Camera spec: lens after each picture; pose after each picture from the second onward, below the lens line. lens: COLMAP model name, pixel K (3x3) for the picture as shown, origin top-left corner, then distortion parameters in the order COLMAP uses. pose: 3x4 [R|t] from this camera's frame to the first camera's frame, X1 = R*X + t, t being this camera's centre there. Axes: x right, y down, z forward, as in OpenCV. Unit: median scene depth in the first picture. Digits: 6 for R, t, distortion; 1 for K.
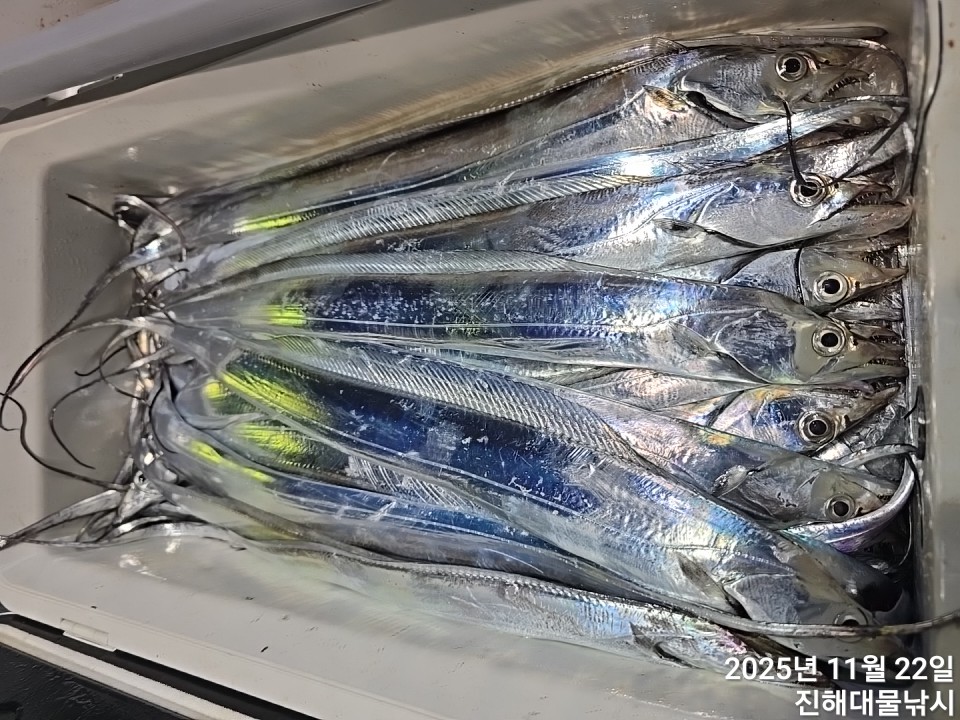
lens RADIAL K [[642.4, 0, 481.6], [0, 642.4, 350.9], [0, 0, 1]] dist [0.044474, -0.043997]
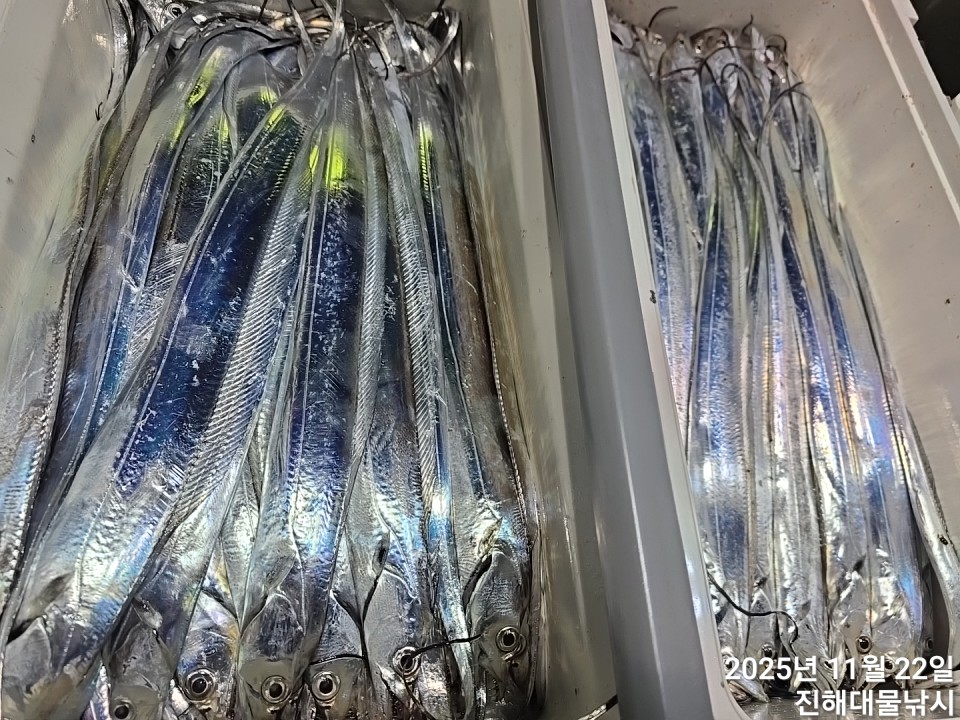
lens RADIAL K [[642.4, 0, 478.0], [0, 642.4, 350.2], [0, 0, 1]] dist [0.044474, -0.043997]
pose [[-0.014058, 0.998039, 0.060996, -0.125002], [-0.984656, -0.003206, -0.174478, -0.140571], [-0.173940, -0.062513, 0.982770, -0.143571]]
